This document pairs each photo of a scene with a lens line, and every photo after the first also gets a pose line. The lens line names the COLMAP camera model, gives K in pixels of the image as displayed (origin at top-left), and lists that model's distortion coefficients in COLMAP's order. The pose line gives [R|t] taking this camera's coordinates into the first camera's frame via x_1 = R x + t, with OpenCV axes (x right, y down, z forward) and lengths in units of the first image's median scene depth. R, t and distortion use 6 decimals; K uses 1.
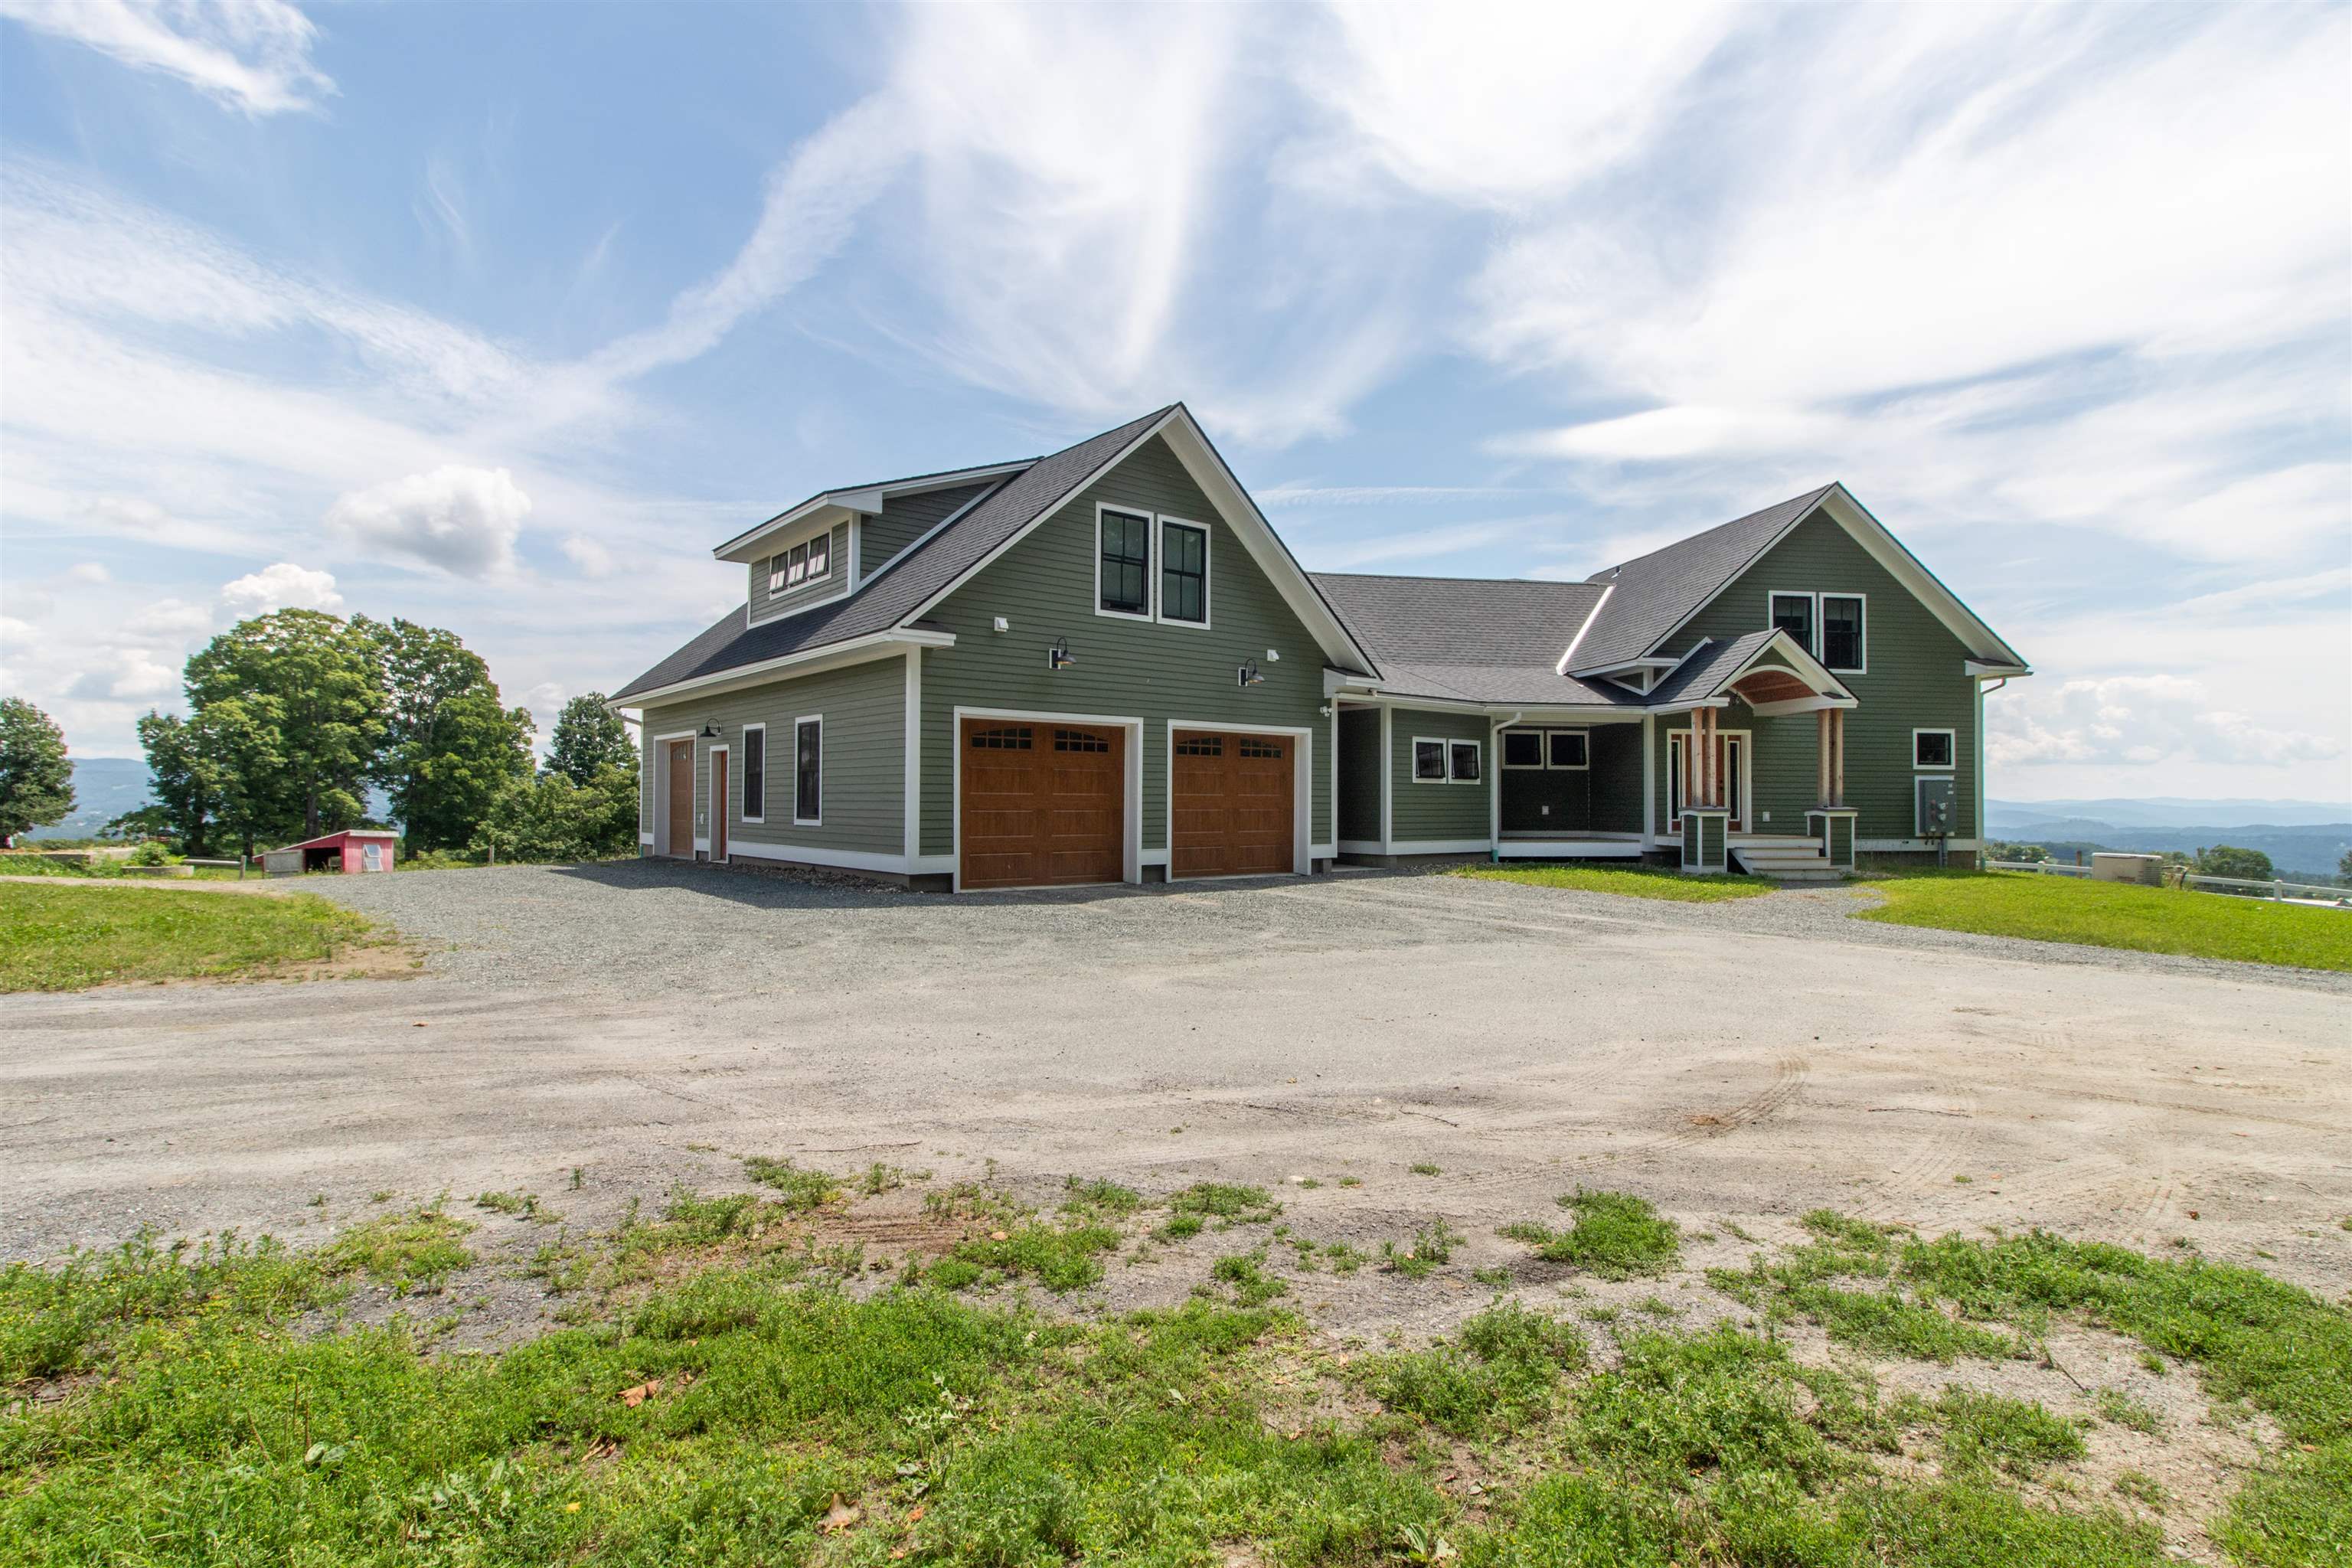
lens RADIAL K [[1138.7, 0, 1176.0], [0, 1138.7, 784.0], [0, 0, 1]] dist [-0.005378, -0.000193]
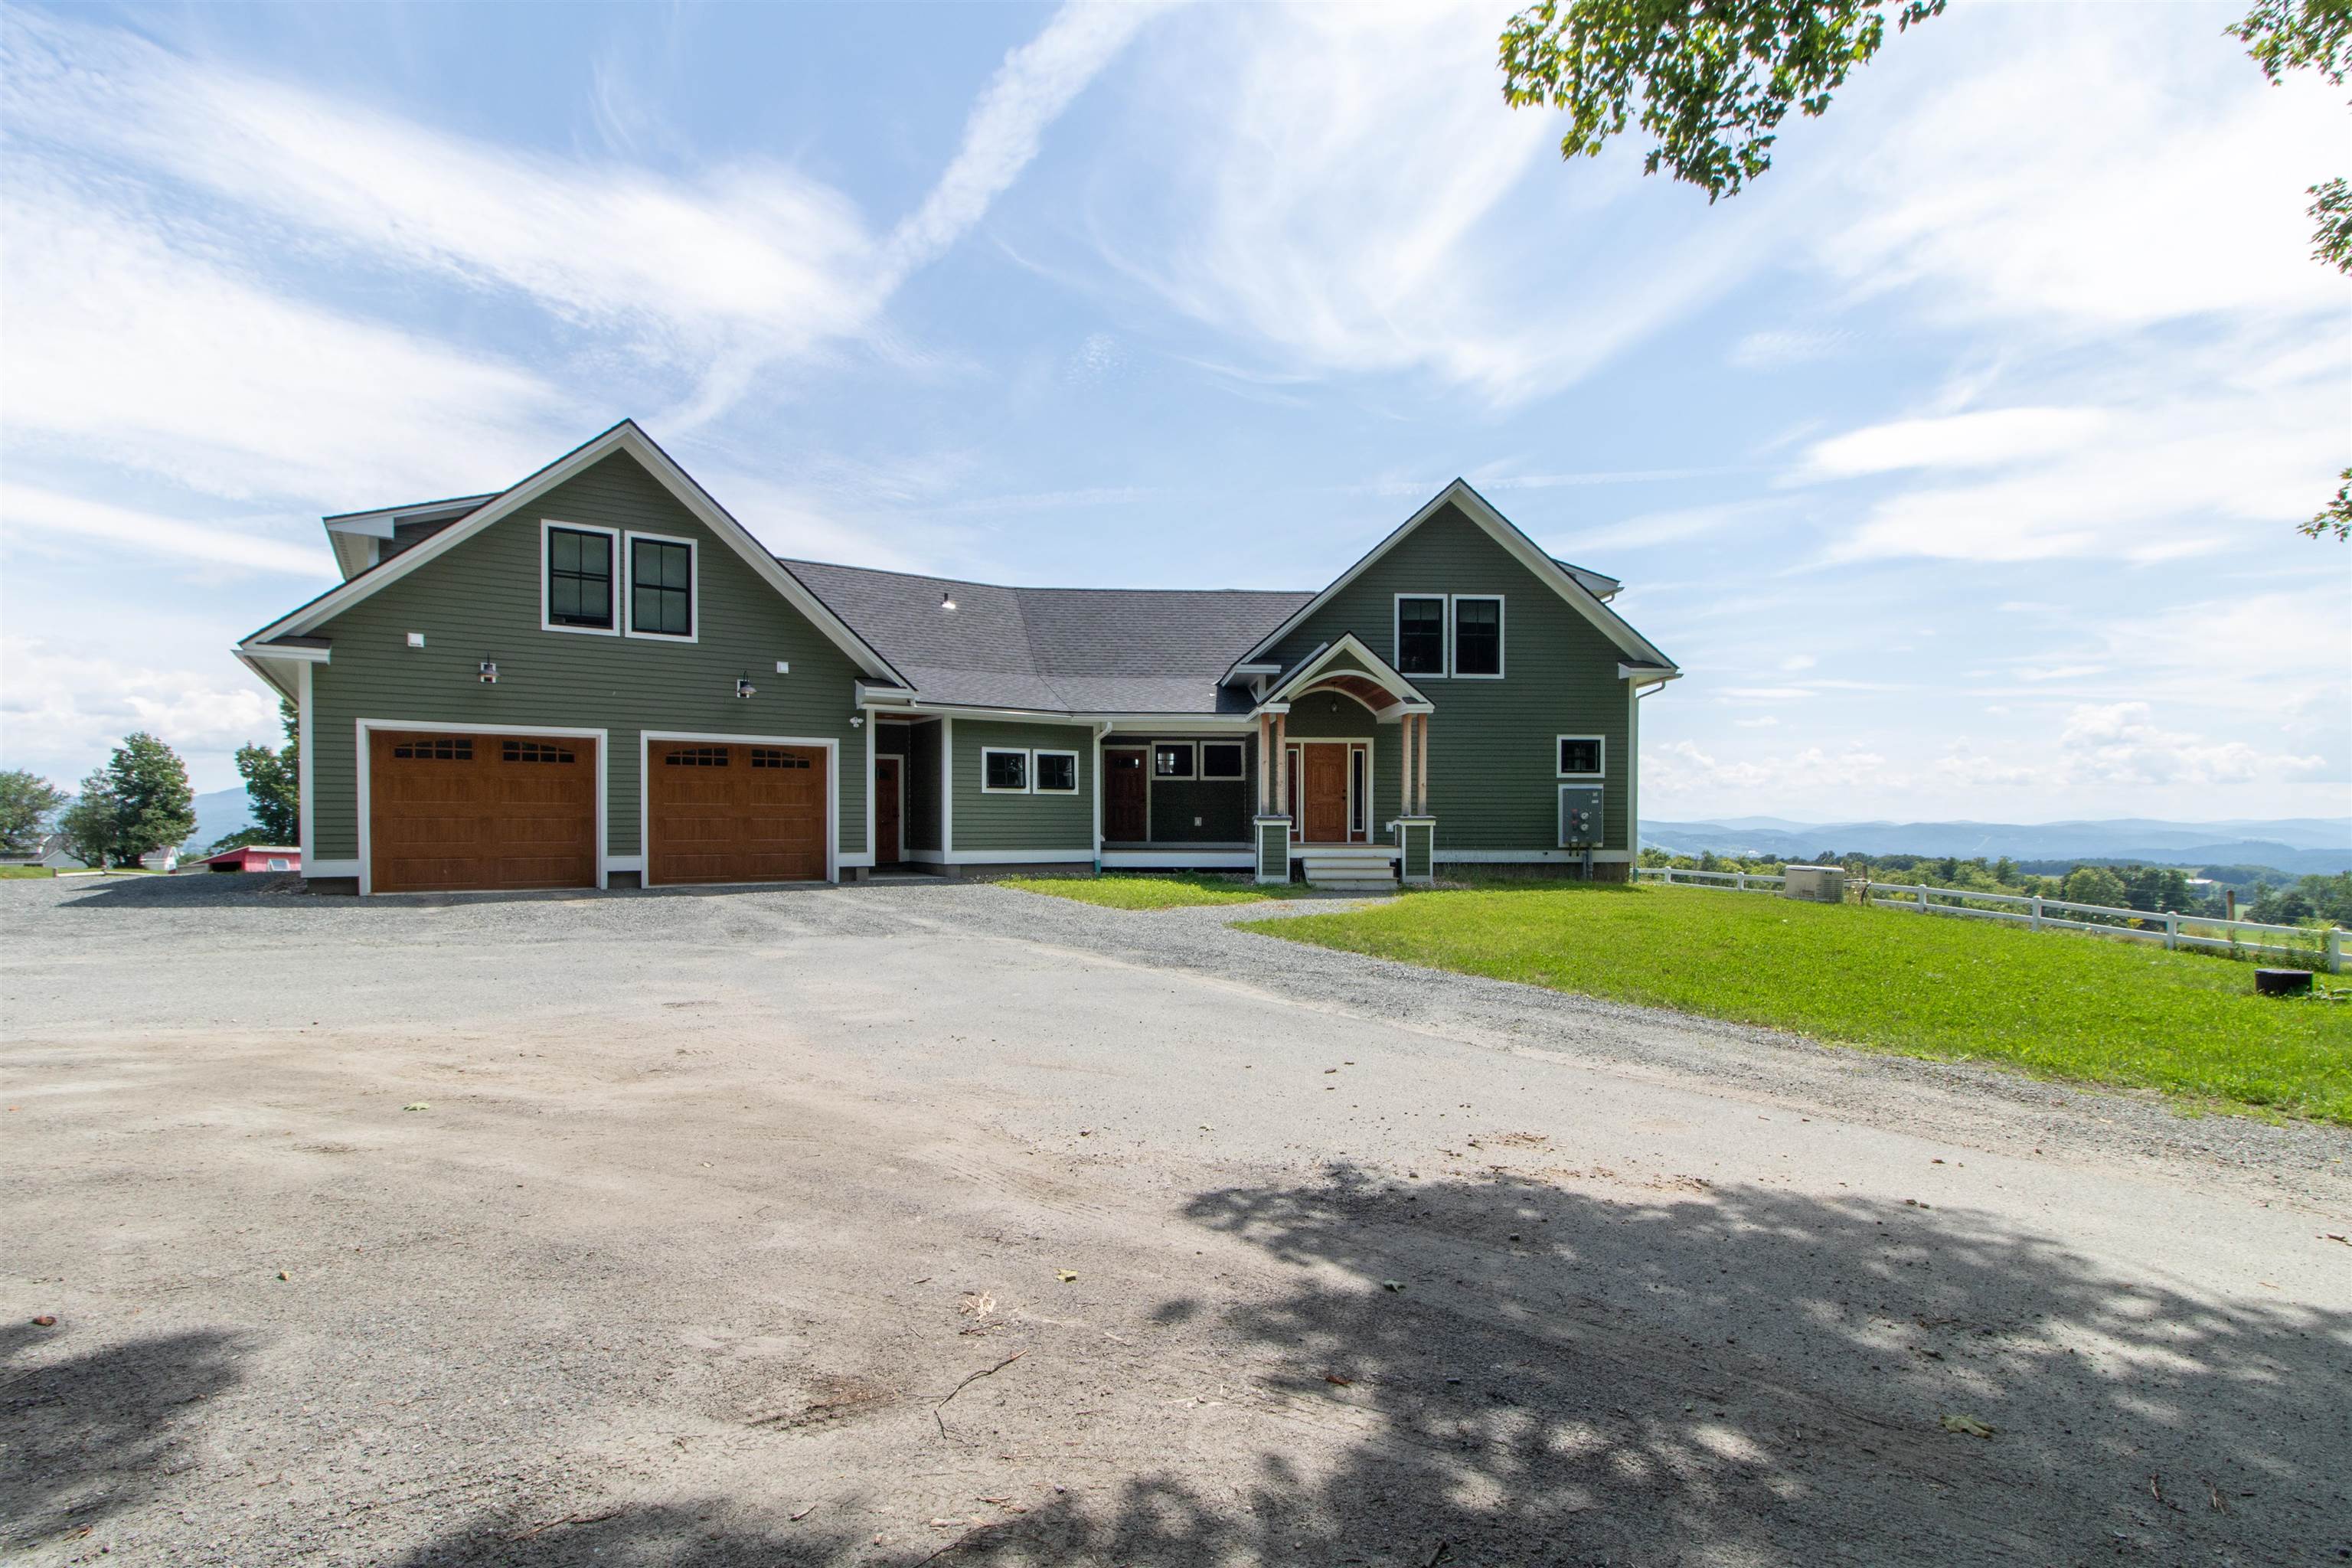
lens RADIAL K [[1108.7, 0, 1165.3], [0, 1108.7, 844.2], [0, 0, 1]] dist [-0.013109, 0.000011]
pose [[0.995207, -0.000920, -0.097788, 0.472794], [0.004227, 0.999426, 0.033617, 0.012242], [0.097701, -0.033869, 0.994639, 0.039248]]
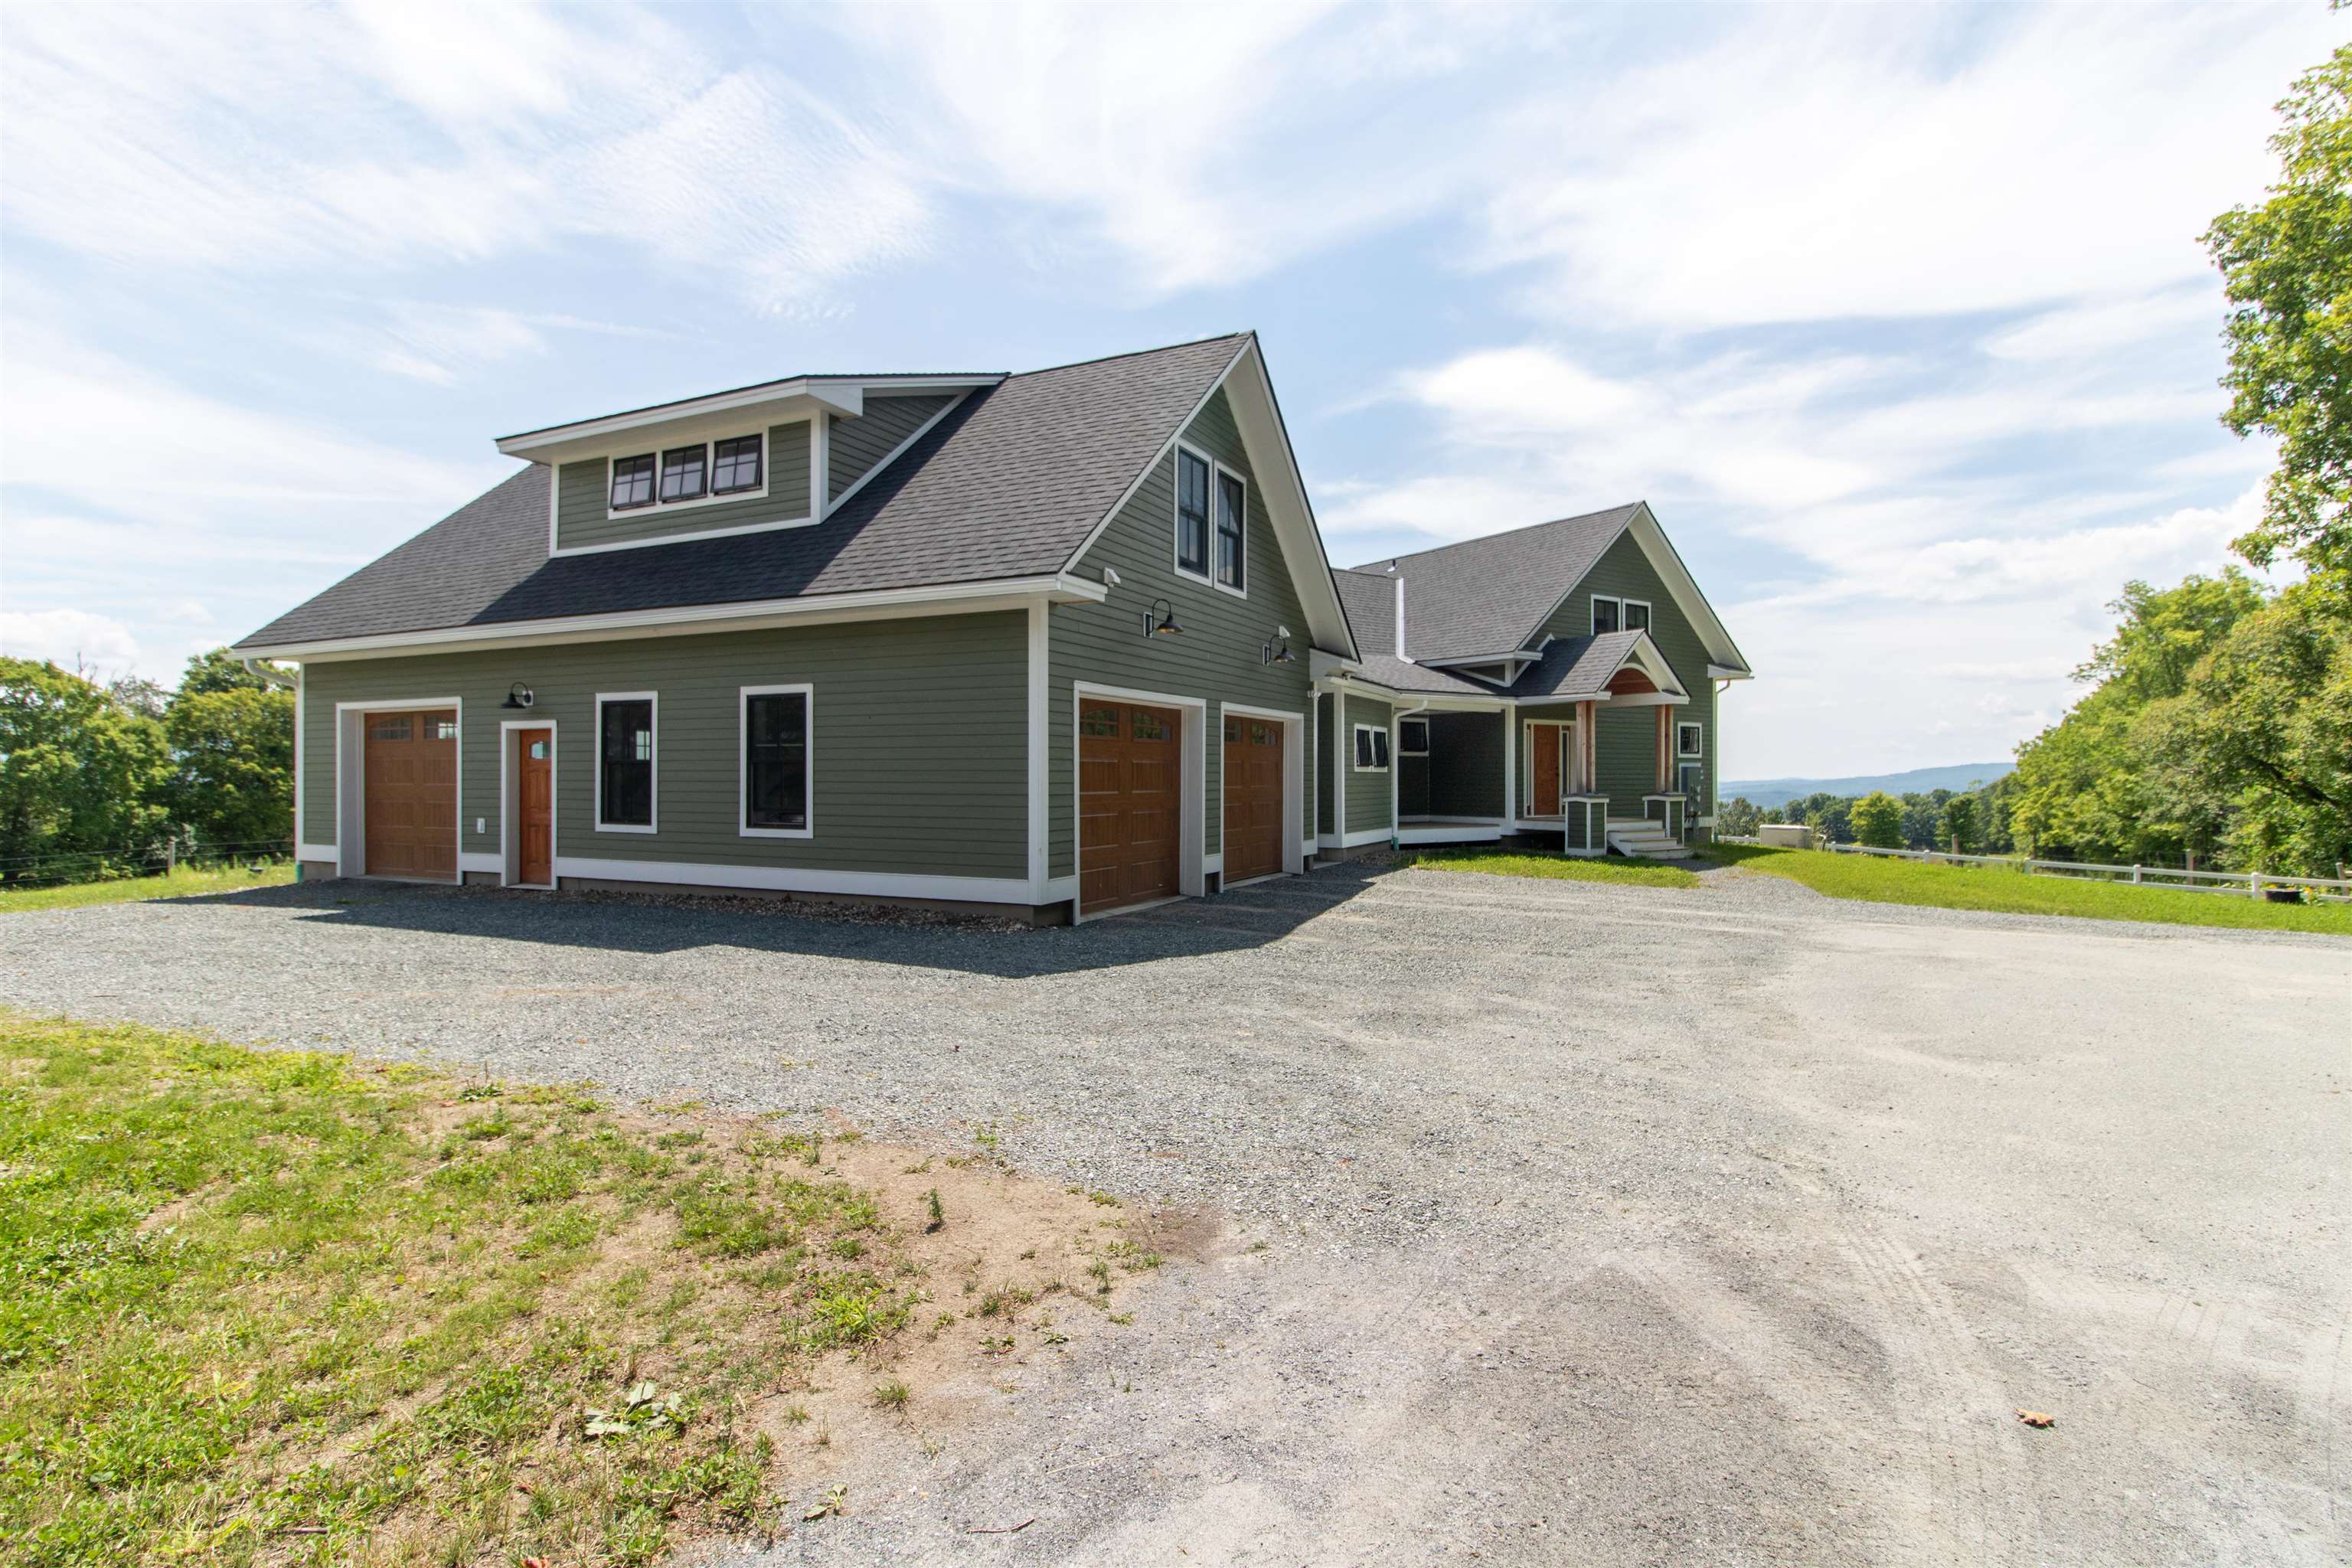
lens RADIAL K [[1110.0, 0, 1181.3], [0, 1110.0, 772.0], [0, 0, 1]] dist [0.000036, 0.000010]
pose [[0.909474, -0.002777, 0.415751, -0.319398], [-0.002652, 0.999919, 0.012482, -0.012190], [-0.415752, -0.012454, 0.909393, 0.213087]]
